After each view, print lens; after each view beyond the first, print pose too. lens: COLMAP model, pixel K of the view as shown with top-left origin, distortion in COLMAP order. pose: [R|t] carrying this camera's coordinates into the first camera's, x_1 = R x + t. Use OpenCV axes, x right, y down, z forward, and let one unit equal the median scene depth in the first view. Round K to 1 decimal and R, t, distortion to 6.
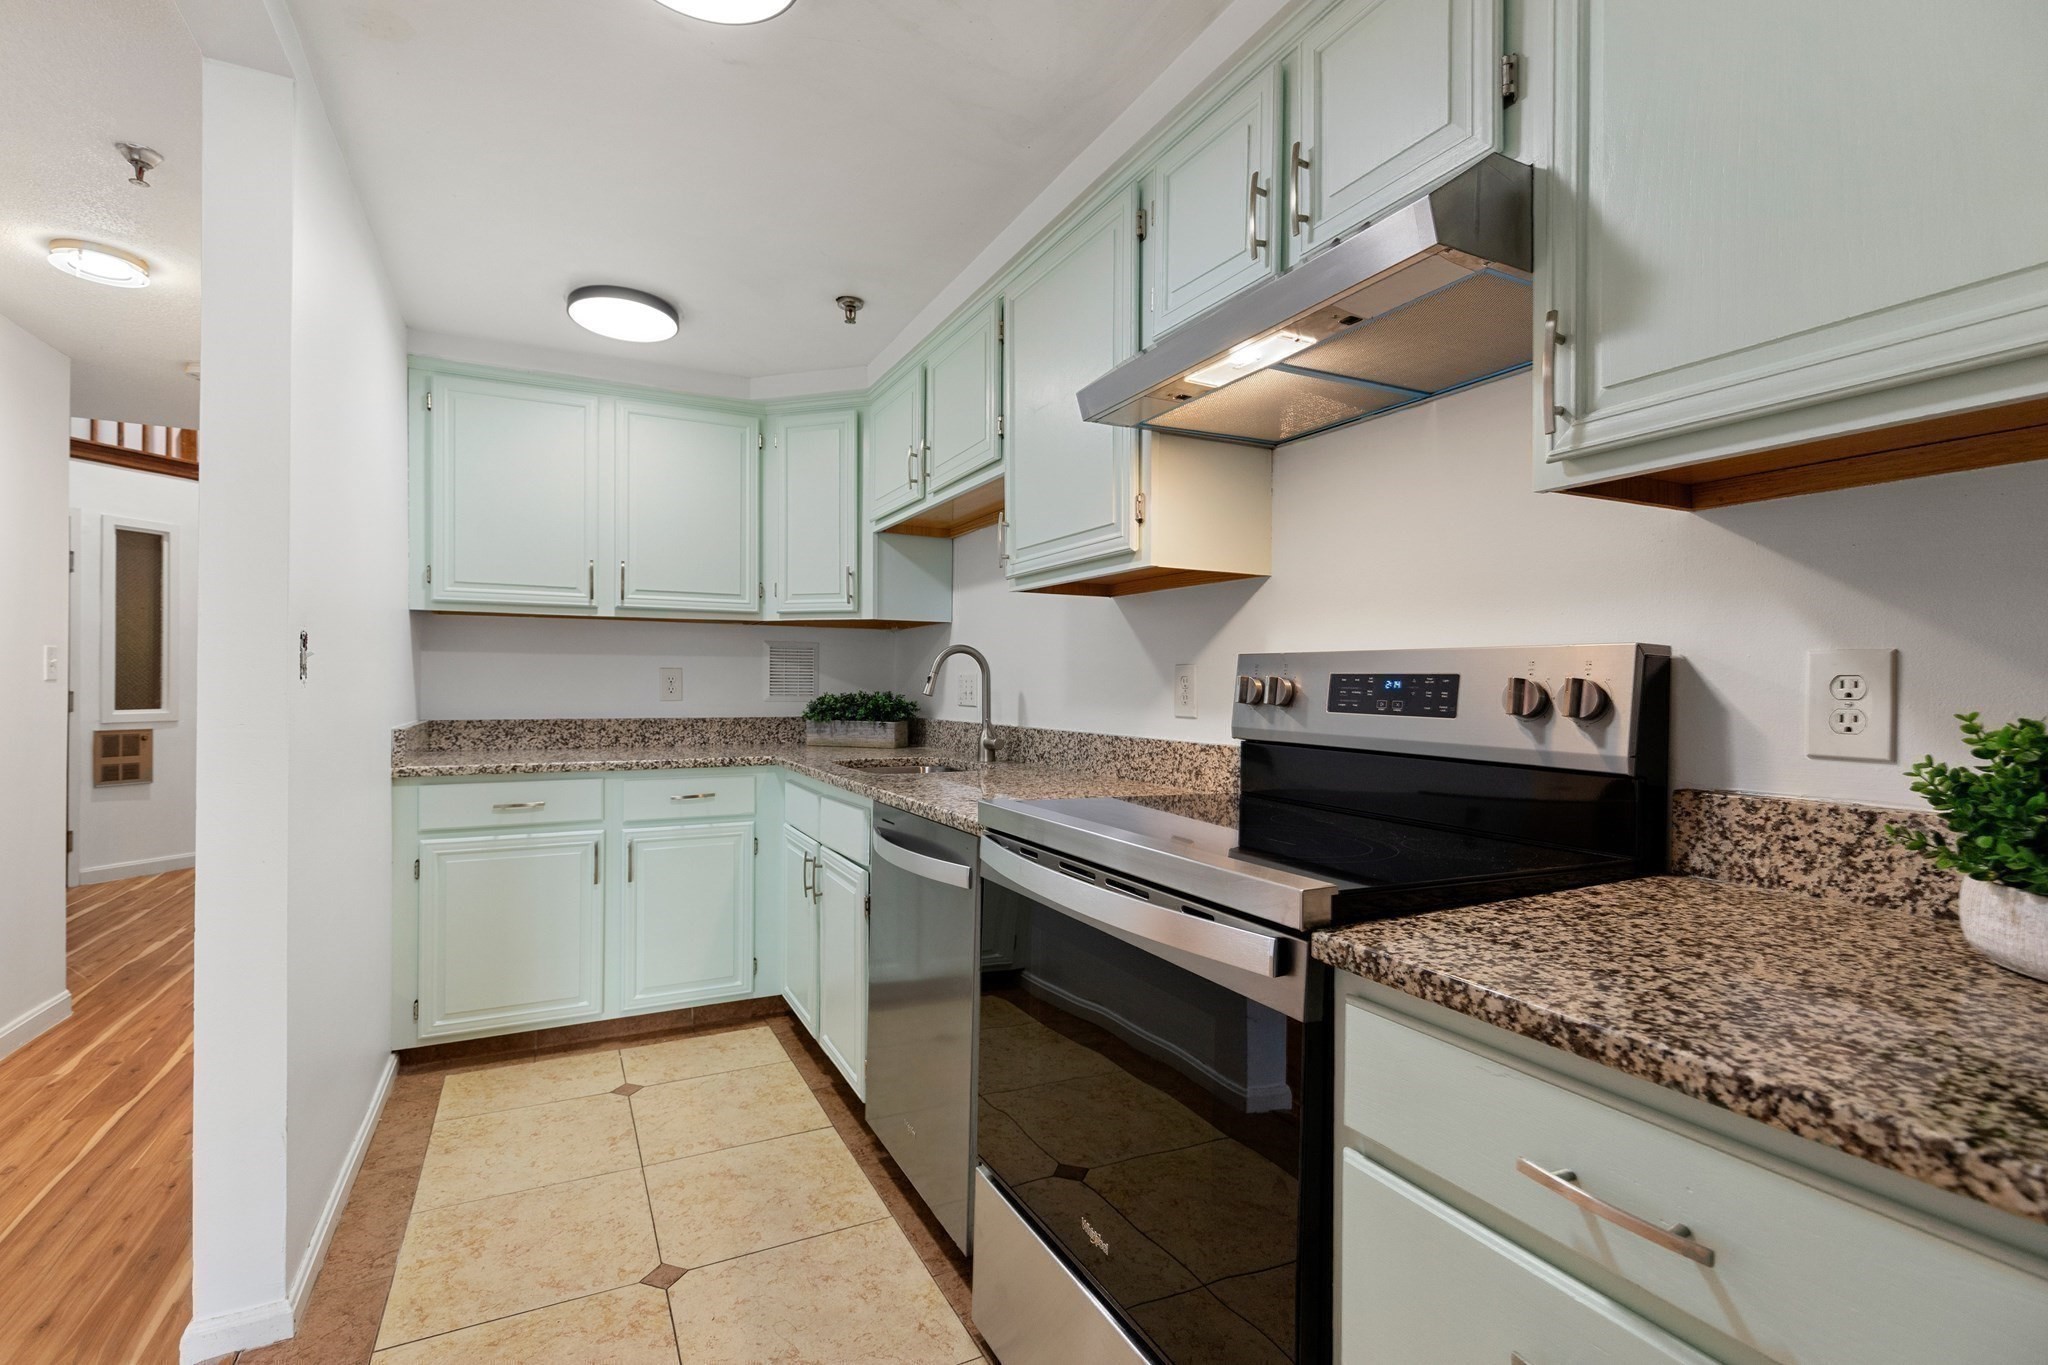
lens RADIAL K [[931.3, 0, 1018.1], [0, 931.3, 682.5], [0, 0, 1]] dist [0.000443, 0.000461]
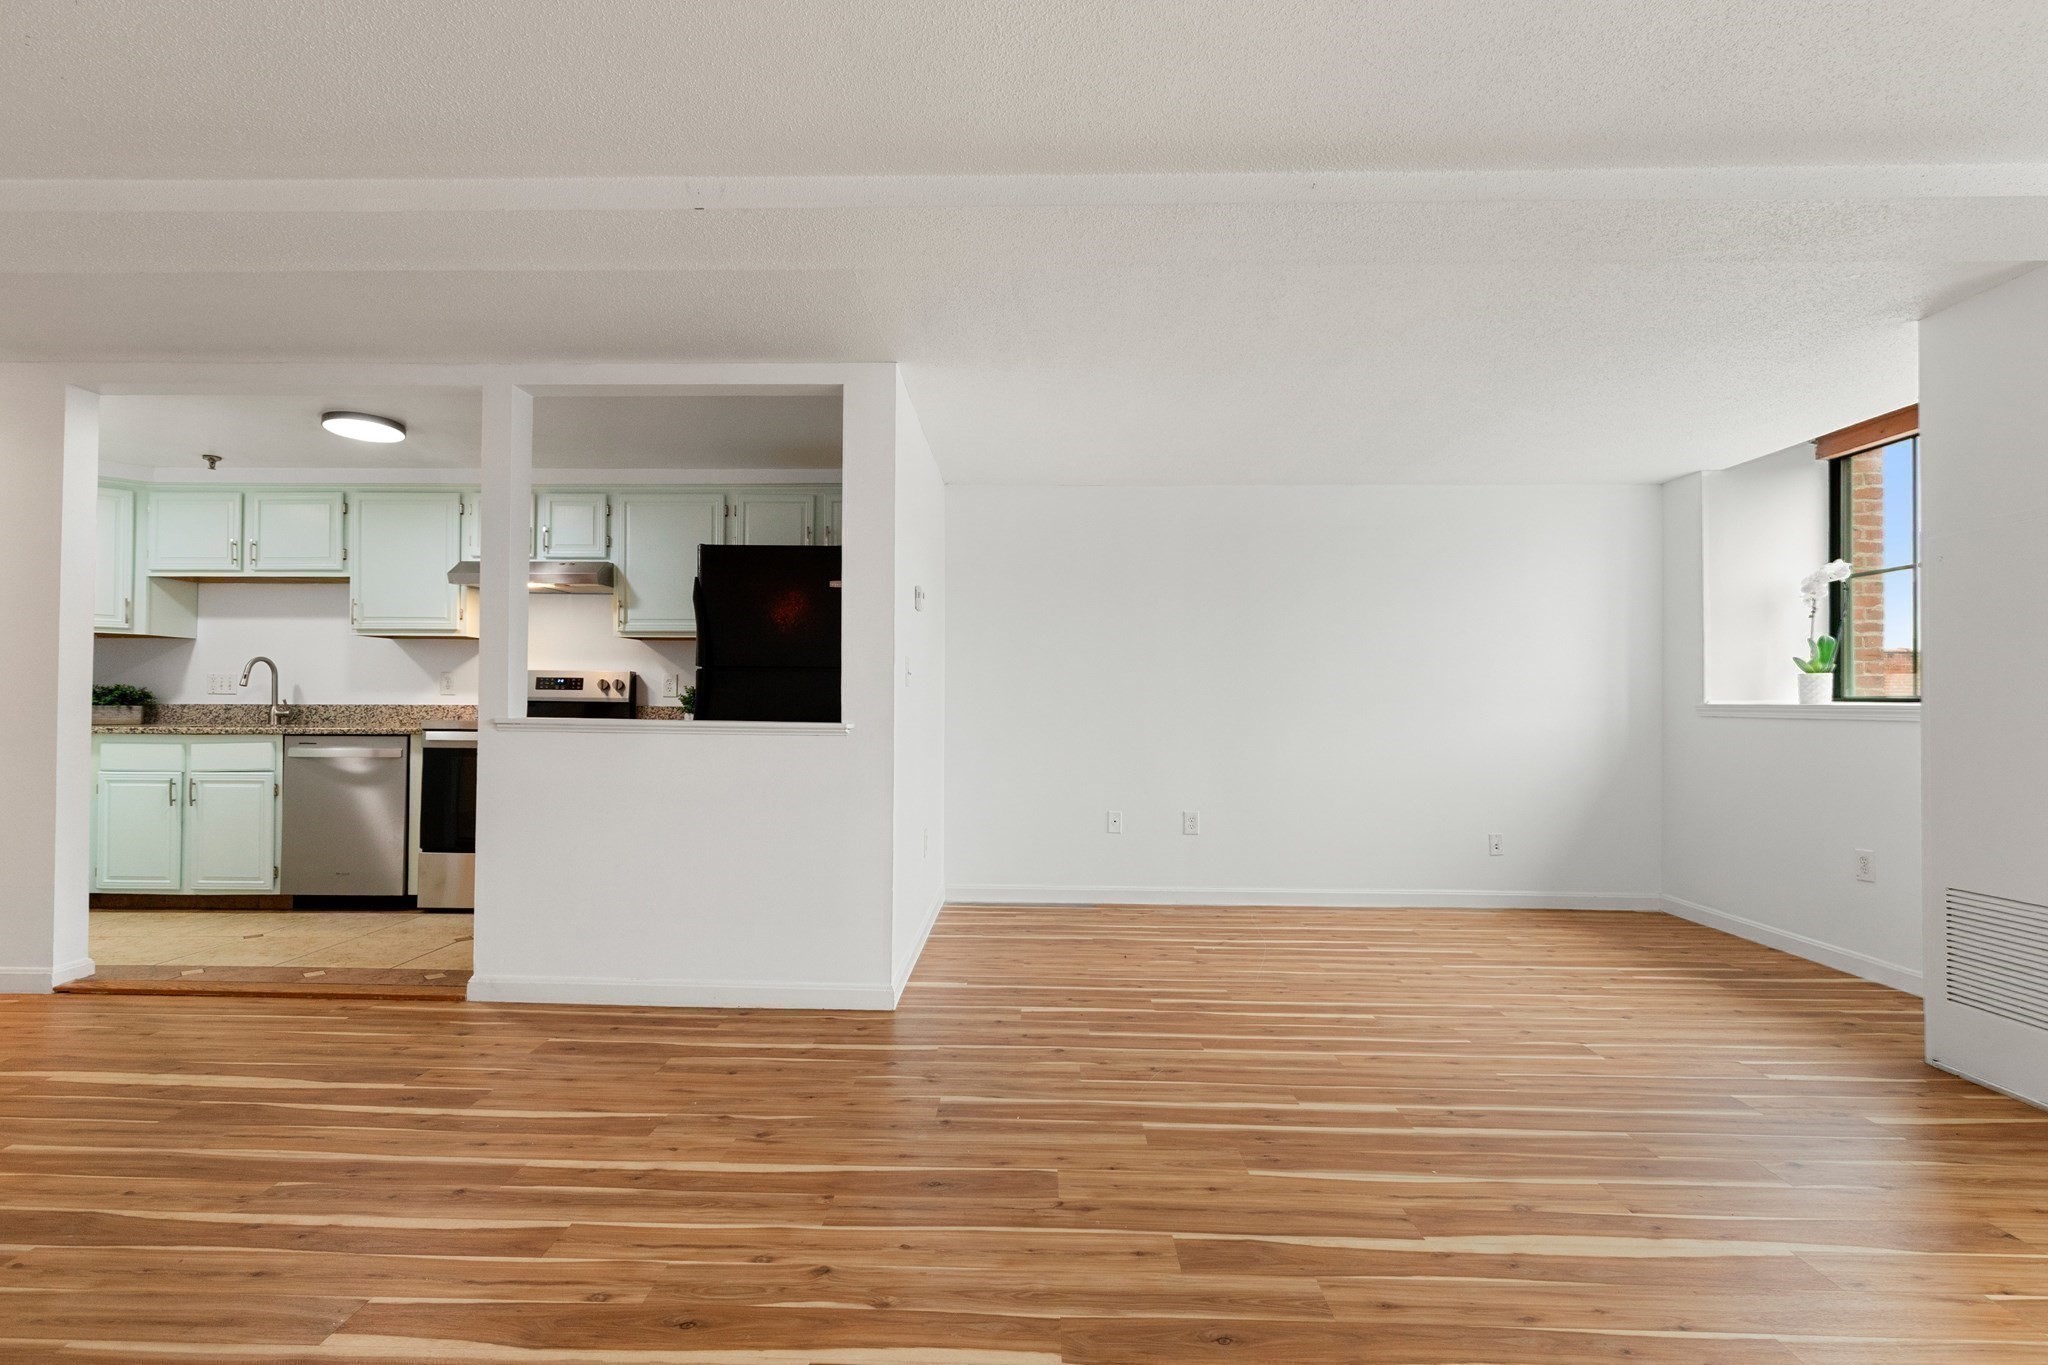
lens RADIAL K [[931.3, 0, 1015.4], [0, 931.3, 693.7], [0, 0, 1]] dist [0.000443, 0.000461]
pose [[0.475457, 0.003003, 0.879734, -1.552397], [-0.004657, 0.999989, -0.000897, 0.038494], [-0.879727, -0.003671, 0.475466, -1.778770]]
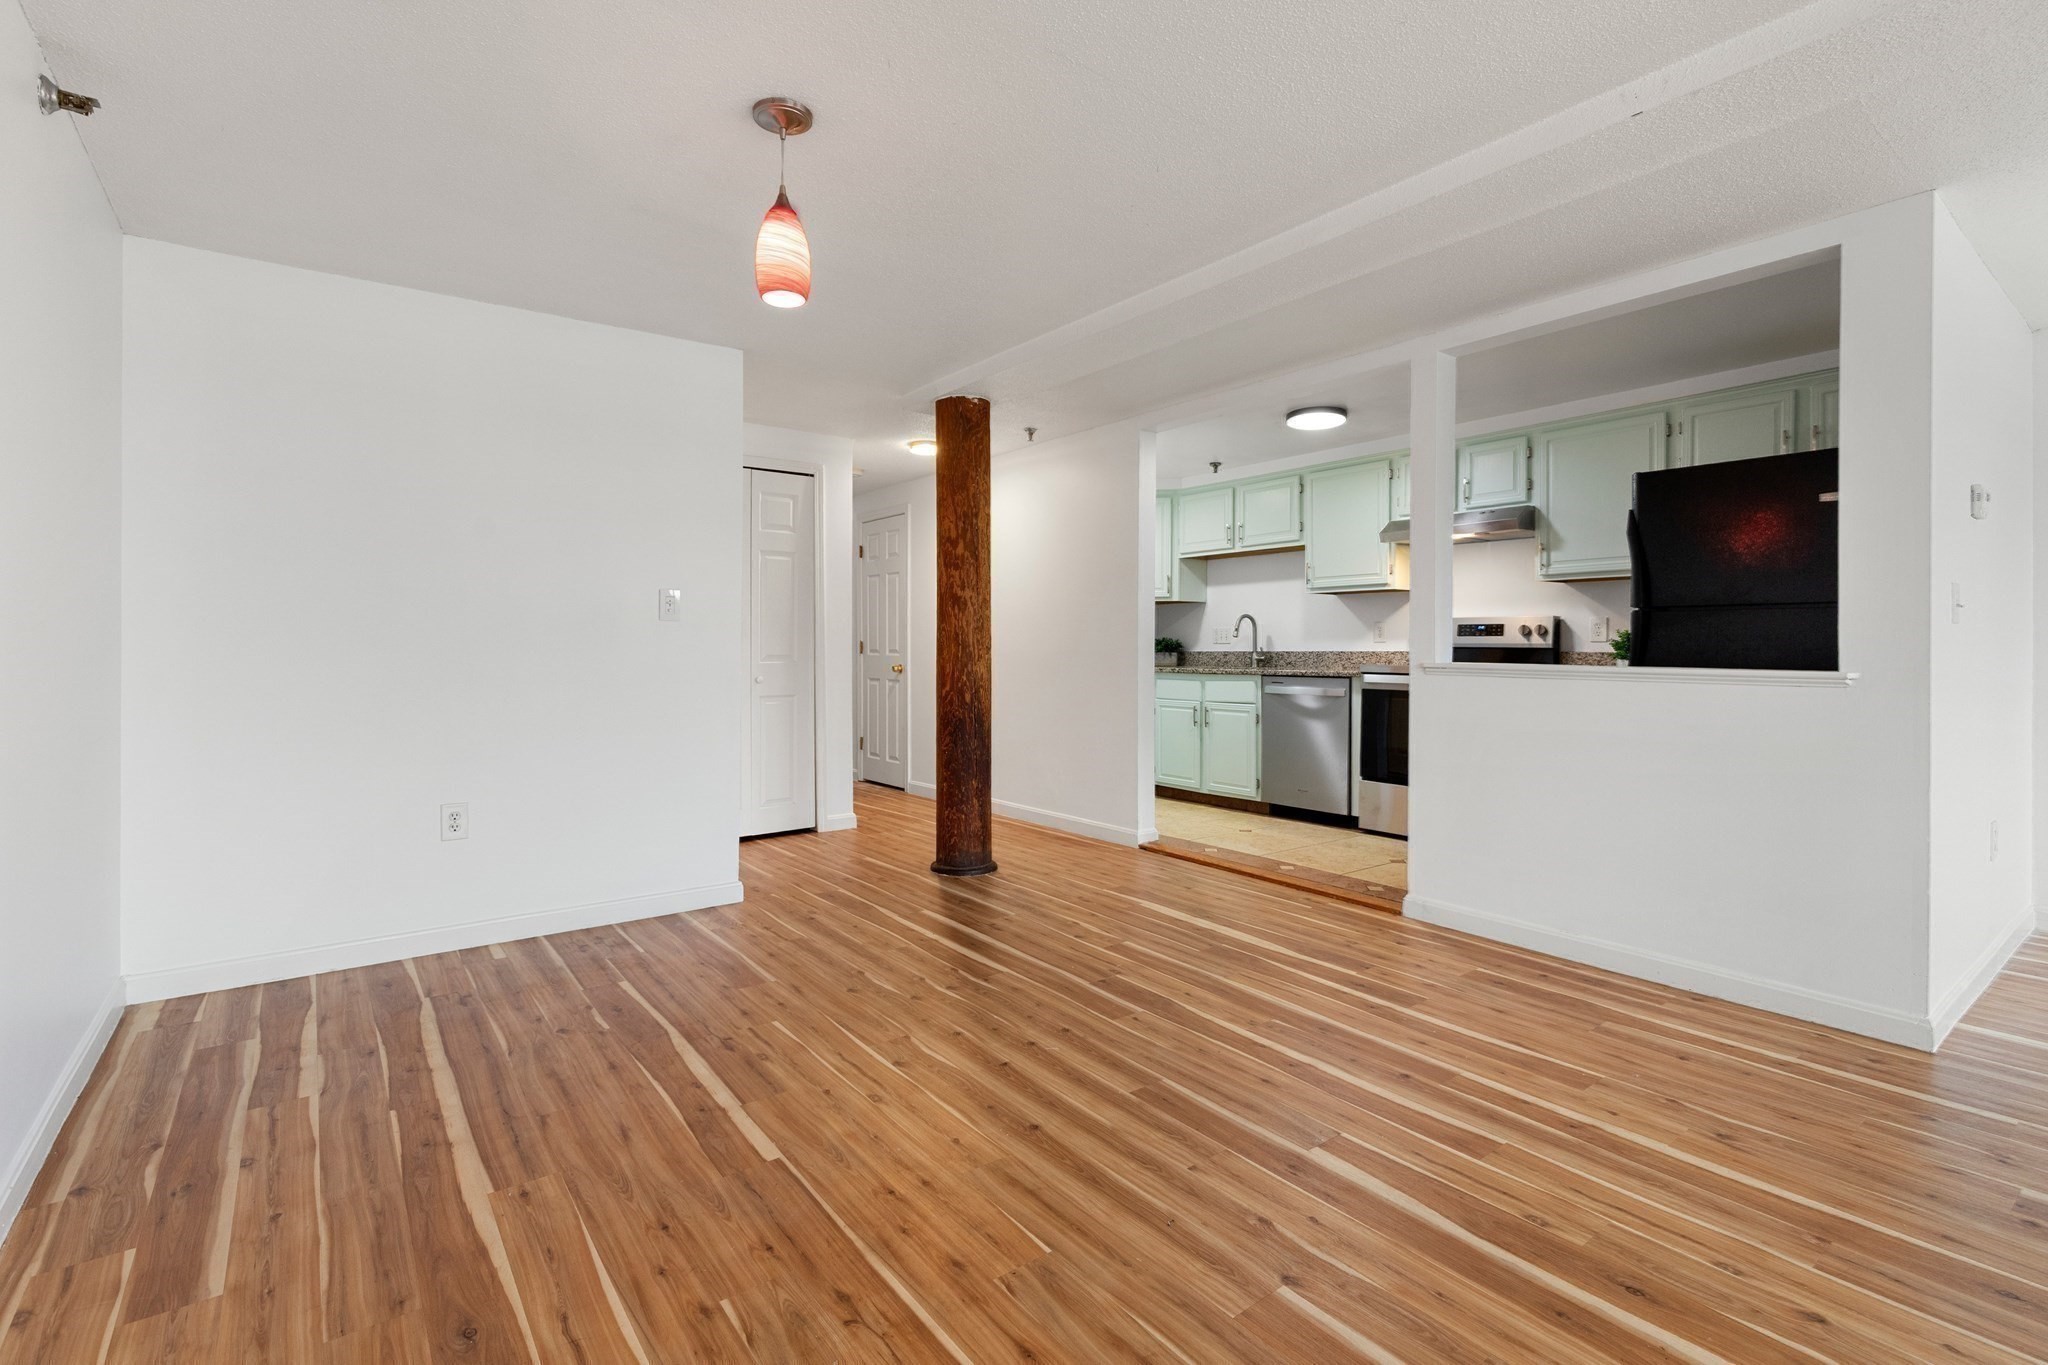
lens RADIAL K [[931.3, 0, 1029.9], [0, 931.3, 653.3], [0, 0, 1]] dist [0.000443, 0.000461]
pose [[0.984650, -0.009527, 0.174282, -1.609051], [0.007893, 0.999918, 0.010067, 0.043736], [-0.174364, -0.008536, 0.984644, -1.824998]]
